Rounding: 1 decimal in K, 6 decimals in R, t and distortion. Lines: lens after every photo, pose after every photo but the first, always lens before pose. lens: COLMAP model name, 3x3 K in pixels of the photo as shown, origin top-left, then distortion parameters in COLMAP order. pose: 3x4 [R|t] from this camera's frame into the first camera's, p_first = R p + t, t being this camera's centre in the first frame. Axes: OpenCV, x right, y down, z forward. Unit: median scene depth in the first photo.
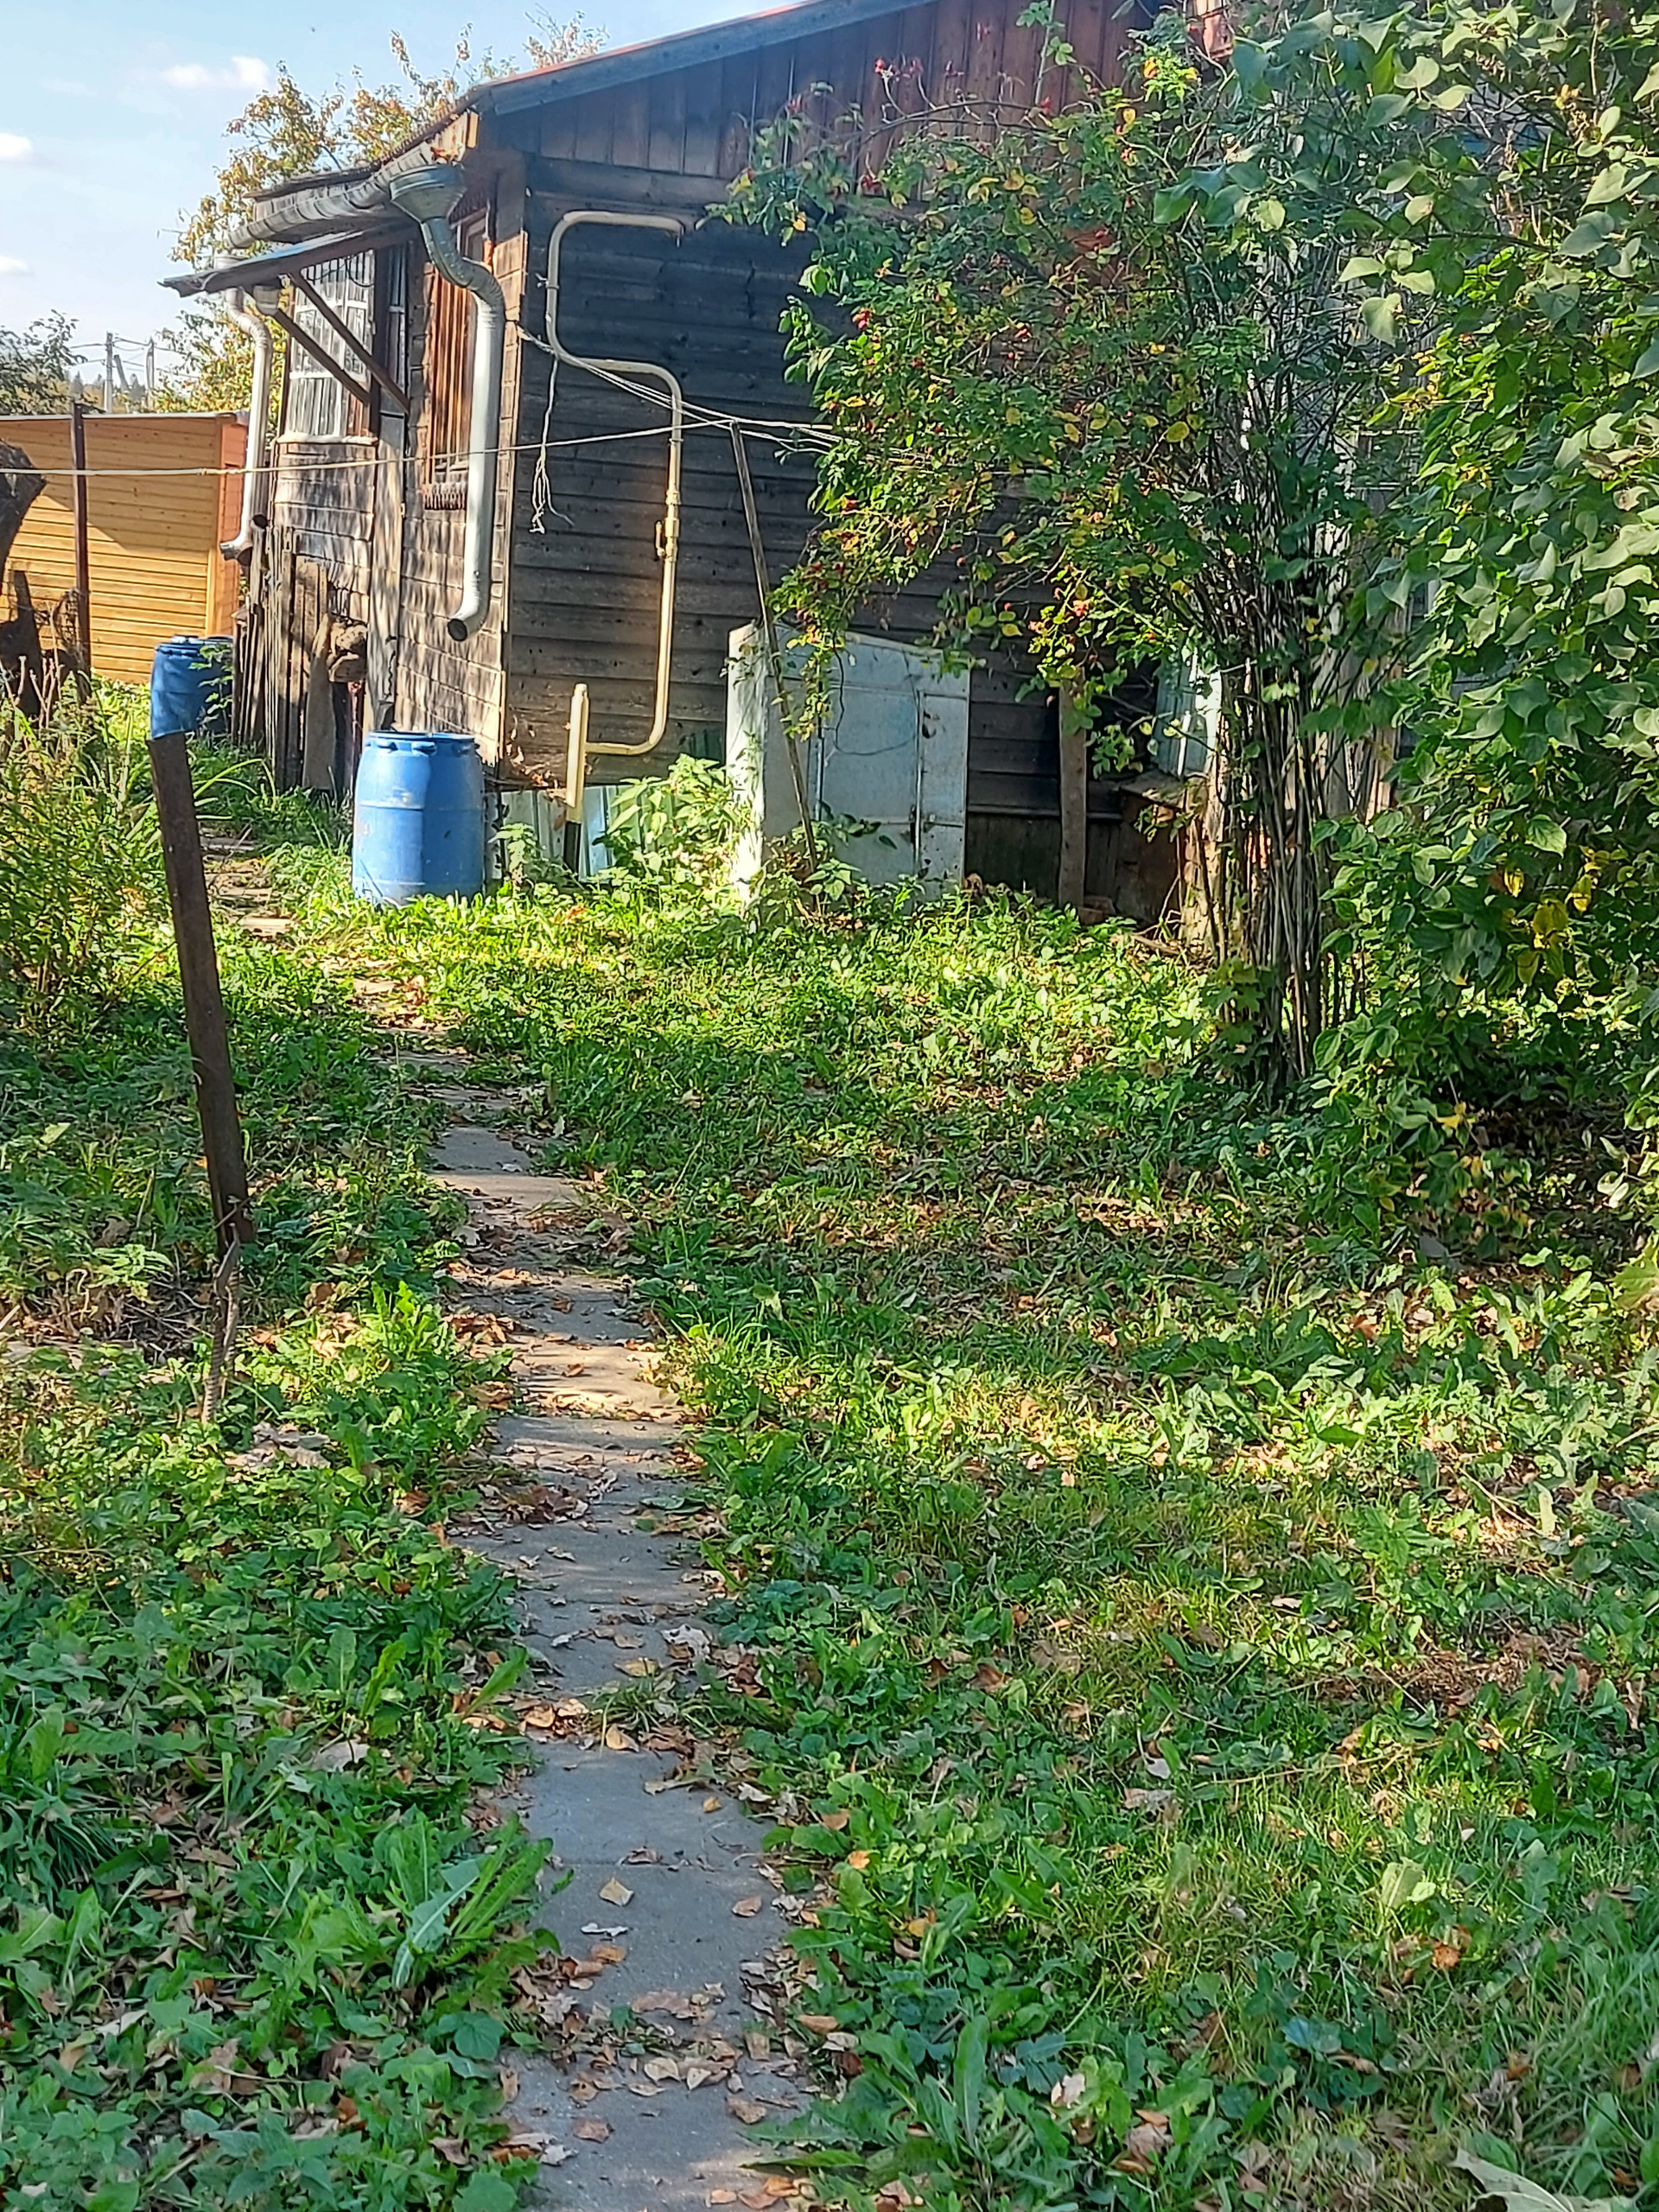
lens RADIAL K [[3517.7, 0, 829.5], [0, 3517.7, 1106.0], [0, 0, 1]] dist [0.101922, 0.041408]
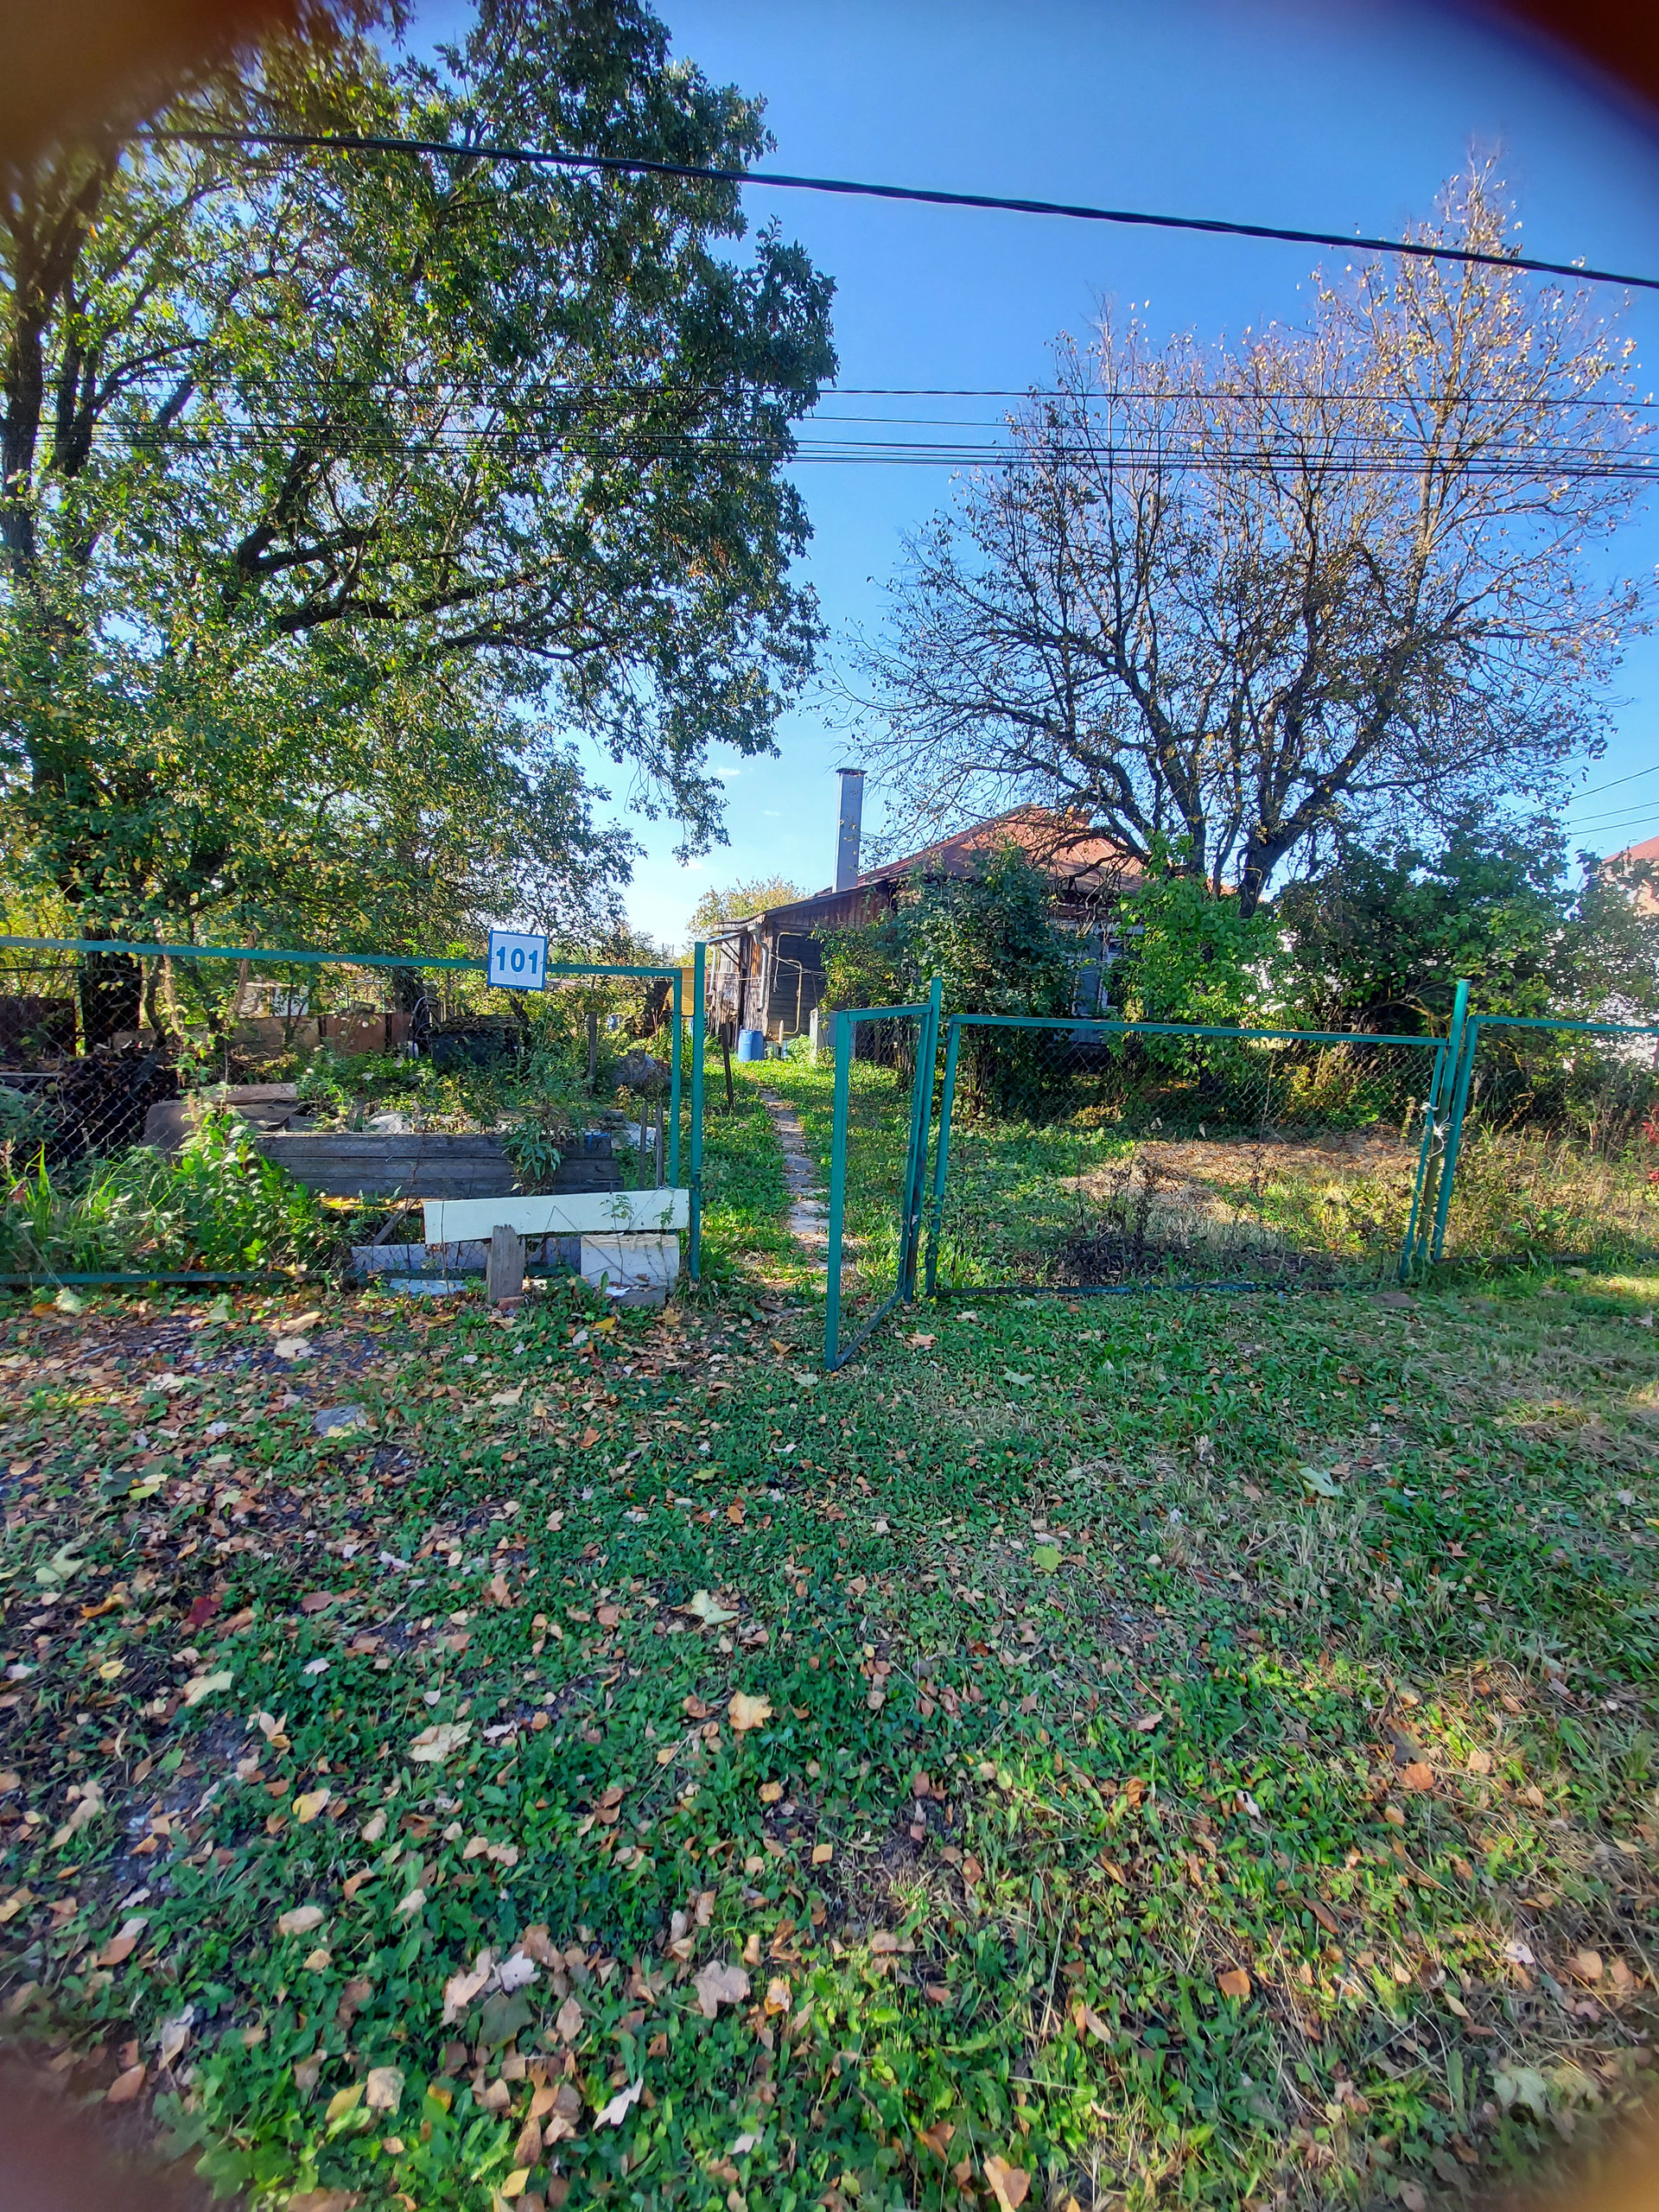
lens RADIAL K [[878.3, 0, 829.5], [0, 878.3, 1106.0], [0, 0, 1]] dist [-0.008237, -0.007160]
pose [[0.999954, 0.009588, -0.000361, 0.001728], [-0.009595, 0.999515, -0.029632, 0.045612], [0.000077, 0.029634, 0.999561, -0.303394]]
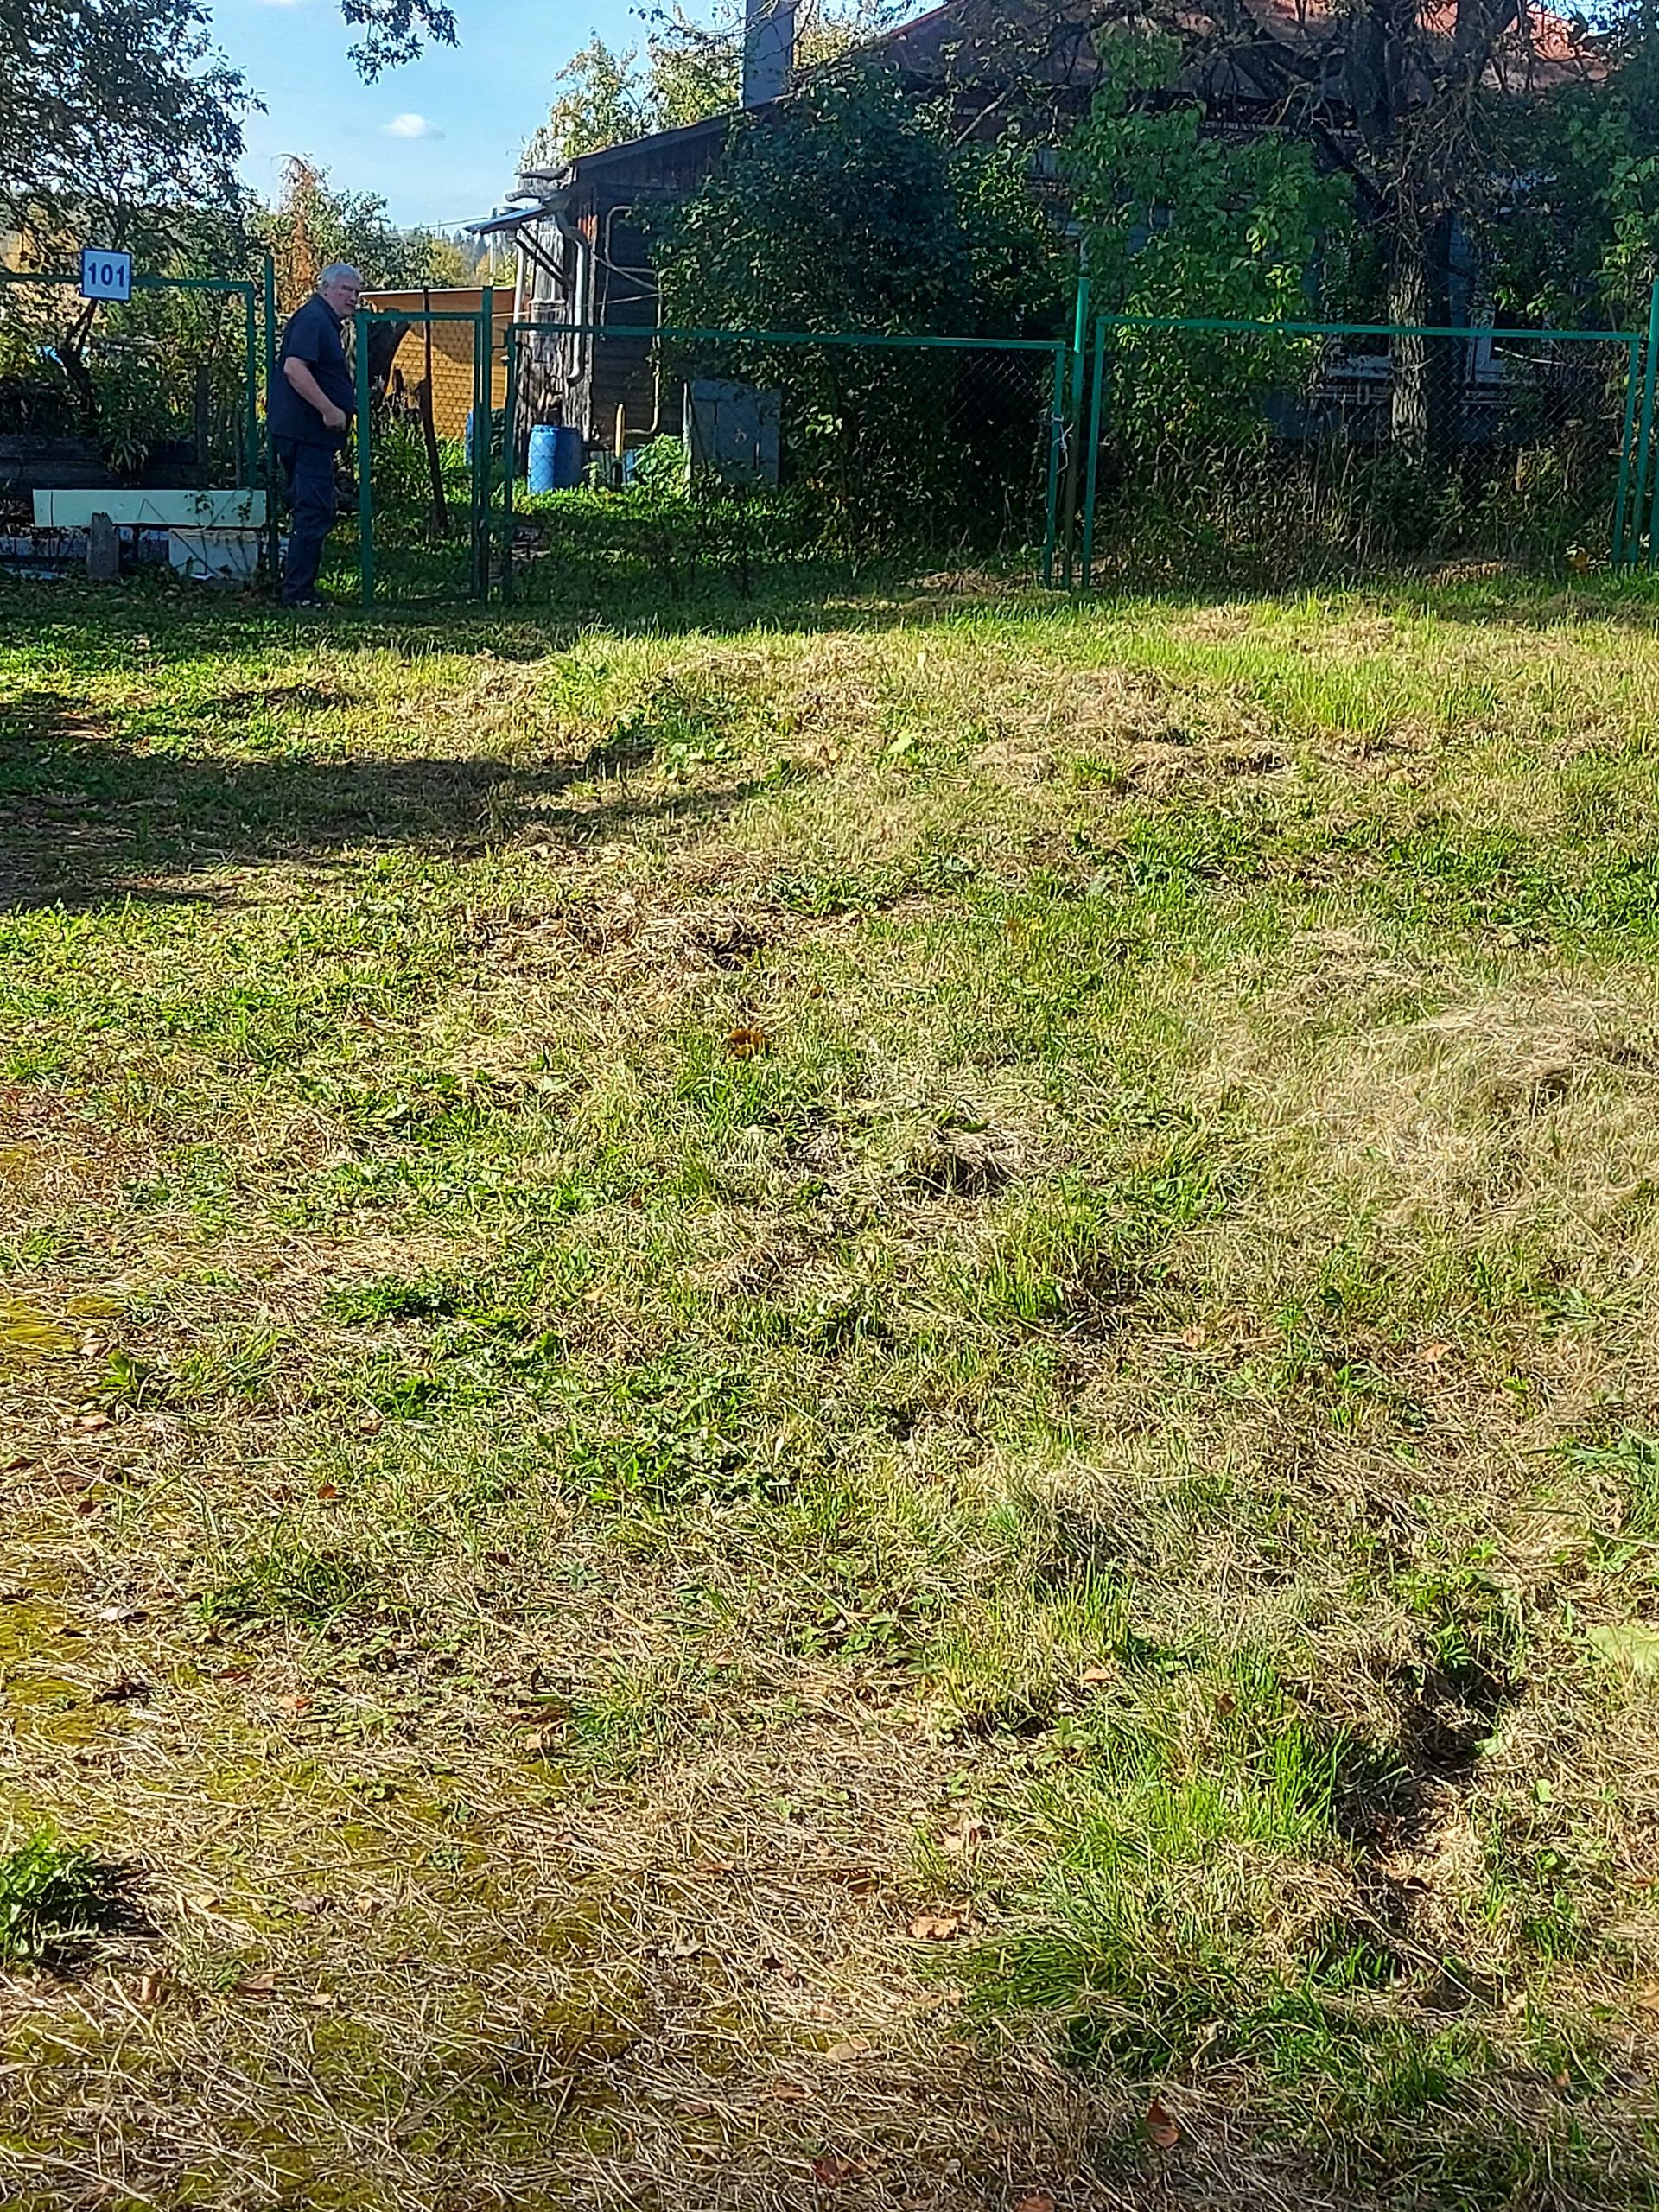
lens RADIAL K [[3517.7, 0, 829.5], [0, 3517.7, 1106.0], [0, 0, 1]] dist [0.101922, 0.041408]
pose [[0.993920, 0.010120, -0.109635, 0.337371], [-0.005759, 0.999182, 0.040020, 0.259469], [0.109950, -0.039145, 0.993166, -1.387079]]
